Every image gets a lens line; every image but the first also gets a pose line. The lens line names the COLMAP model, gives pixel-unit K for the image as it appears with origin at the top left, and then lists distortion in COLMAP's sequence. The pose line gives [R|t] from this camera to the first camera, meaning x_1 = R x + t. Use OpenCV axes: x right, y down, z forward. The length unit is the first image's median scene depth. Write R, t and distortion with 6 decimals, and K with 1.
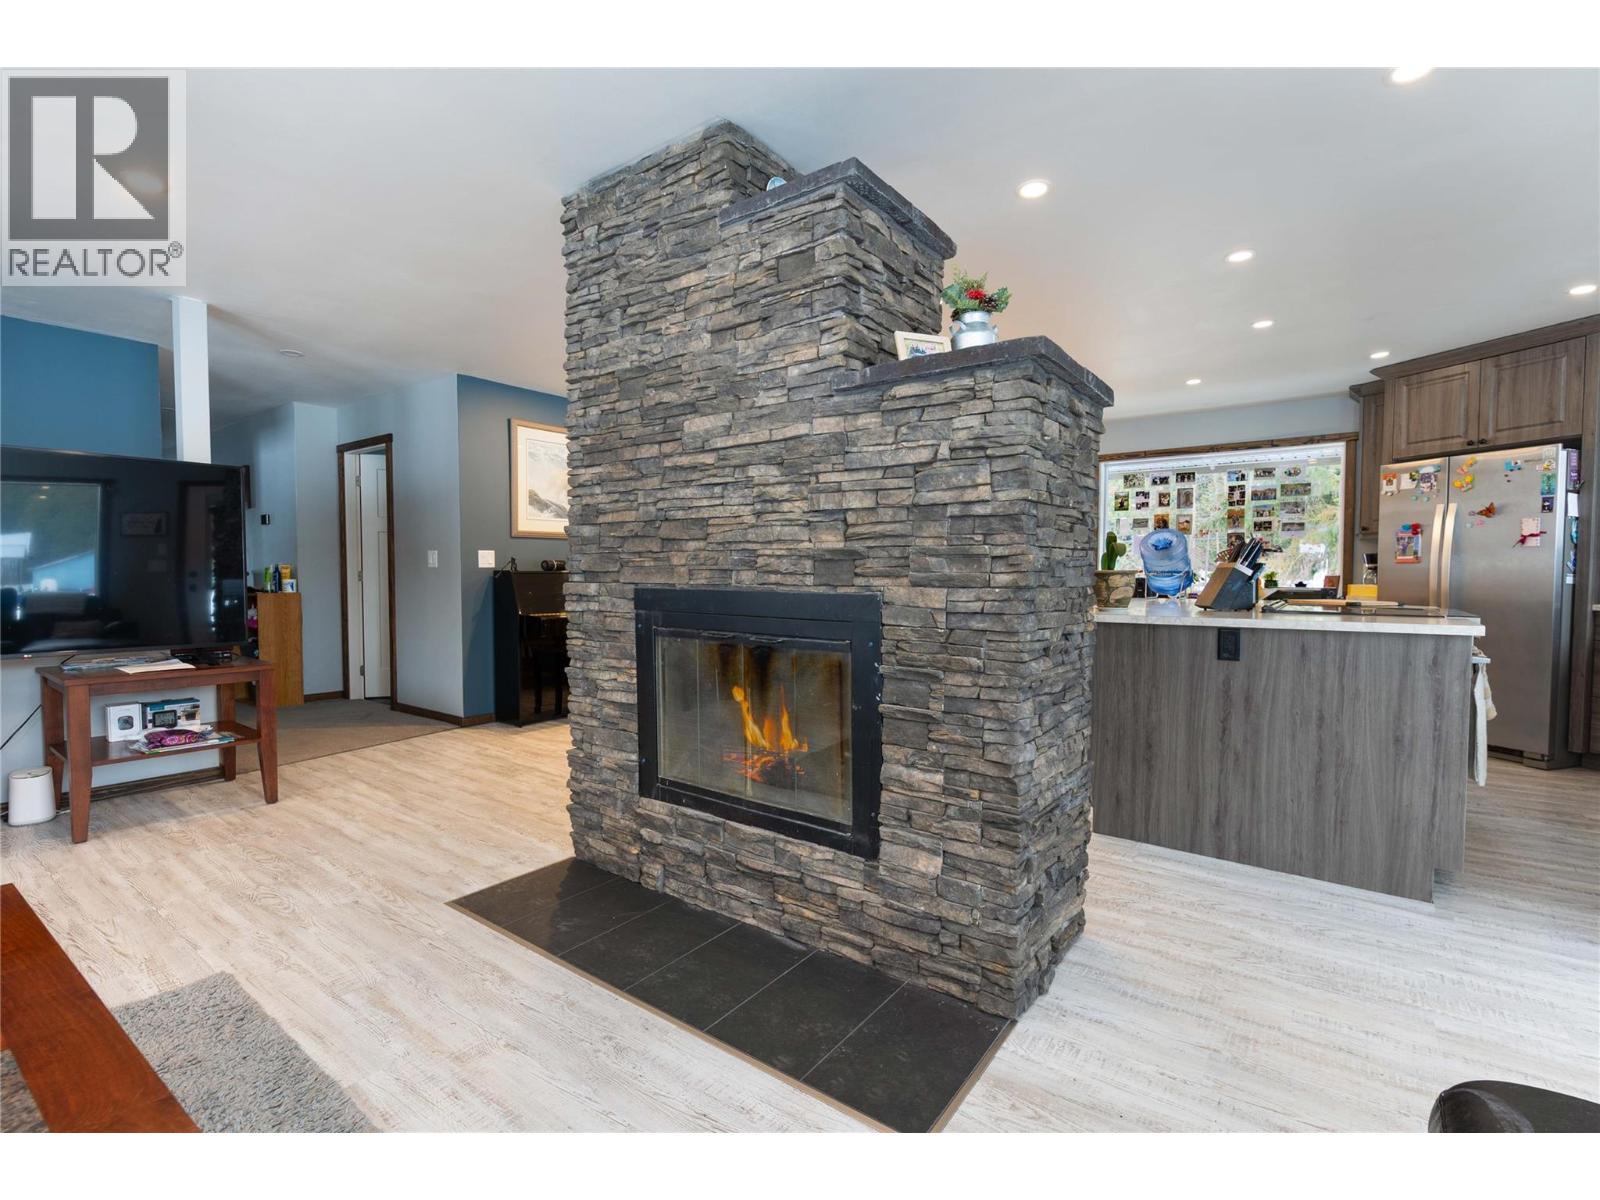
lens RADIAL K [[740.5, 0, 801.6], [0, 740.5, 598.0], [0, 0, 1]] dist [-0.001309, -0.000856]
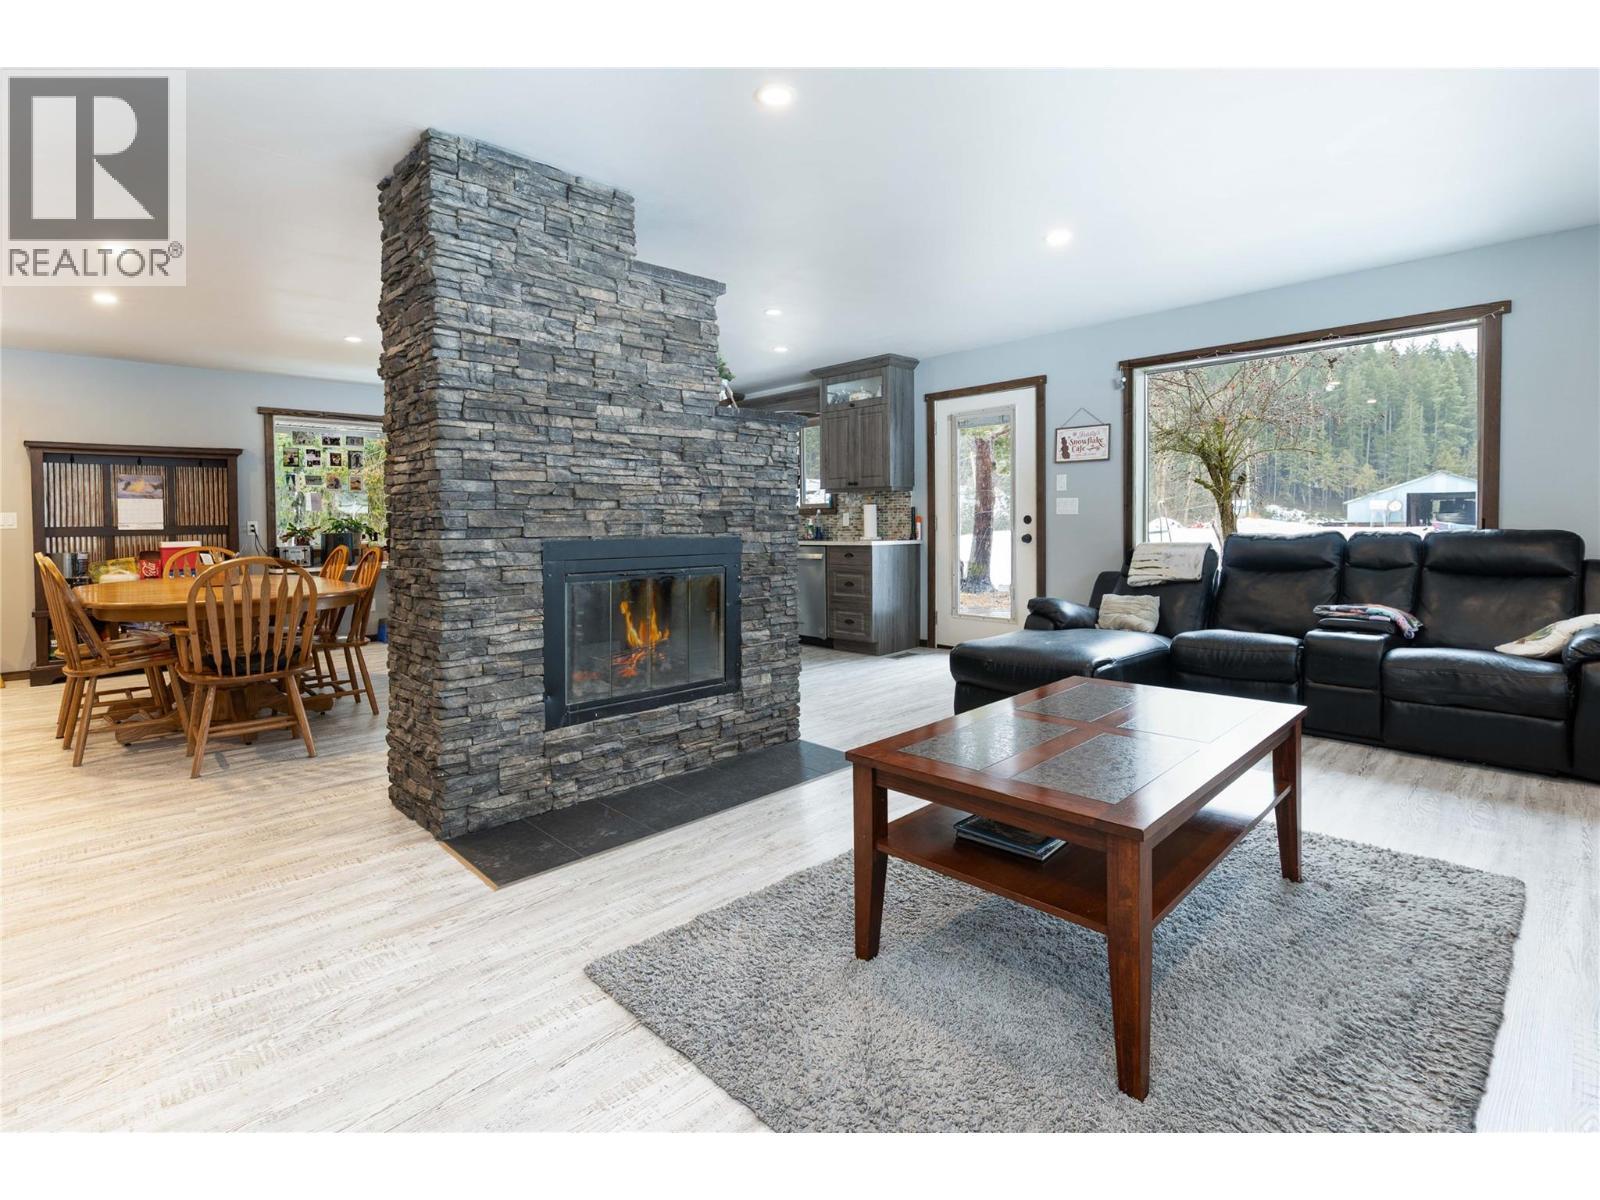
lens RADIAL K [[740.5, 0, 827.3], [0, 740.5, 528.9], [0, 0, 1]] dist [-0.001309, -0.000856]
pose [[0.146961, -0.013728, 0.989047, -1.354409], [0.047952, 0.998827, 0.006739, -0.021077], [-0.987979, 0.046437, 0.147447, 0.451922]]
